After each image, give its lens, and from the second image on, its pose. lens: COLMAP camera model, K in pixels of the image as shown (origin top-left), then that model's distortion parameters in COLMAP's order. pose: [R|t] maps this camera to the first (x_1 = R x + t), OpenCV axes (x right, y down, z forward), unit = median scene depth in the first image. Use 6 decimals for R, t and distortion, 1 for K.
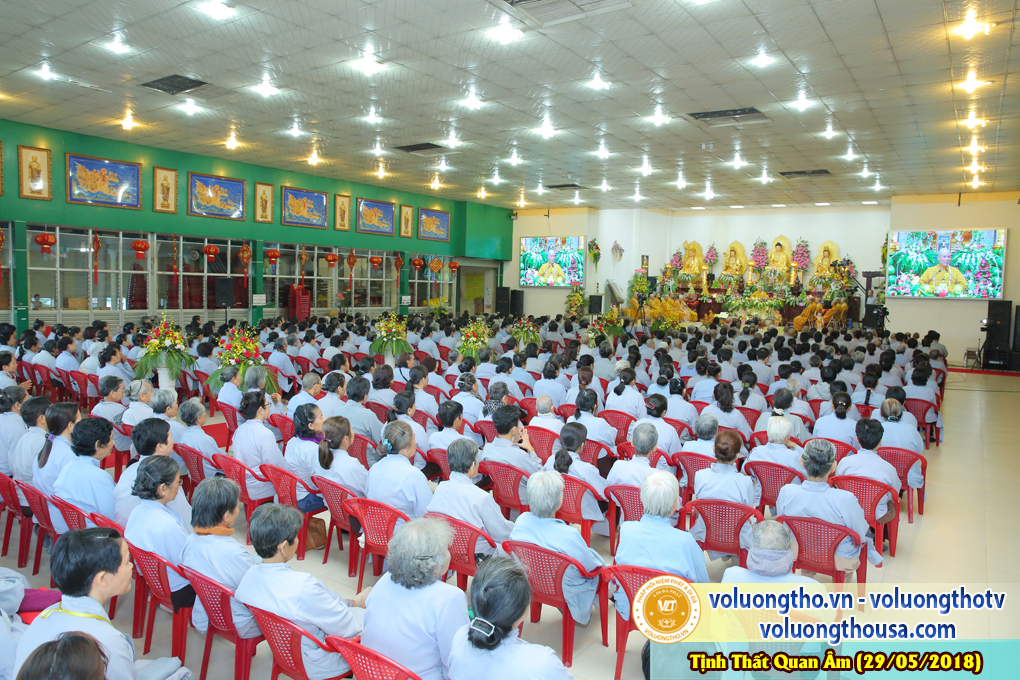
lens RADIAL K [[684.6, 0, 509.5], [0, 684.6, 328.0], [0, 0, 1]] dist [-0.113916, 0.080192]
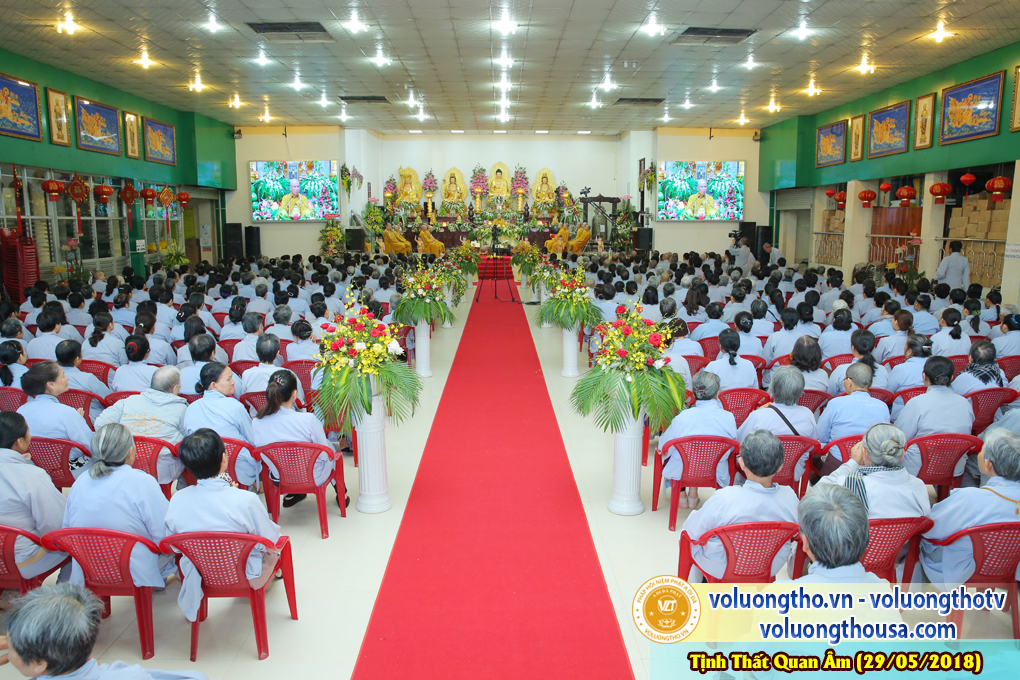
lens RADIAL K [[698.4, 0, 510.0], [0, 698.4, 340.0], [0, 0, 1]] dist [-0.110296, 0.088142]
pose [[0.805218, -0.125871, 0.579466, -0.237416], [0.057216, 0.989144, 0.135354, -0.015517], [-0.590212, -0.075835, 0.803678, 0.154876]]
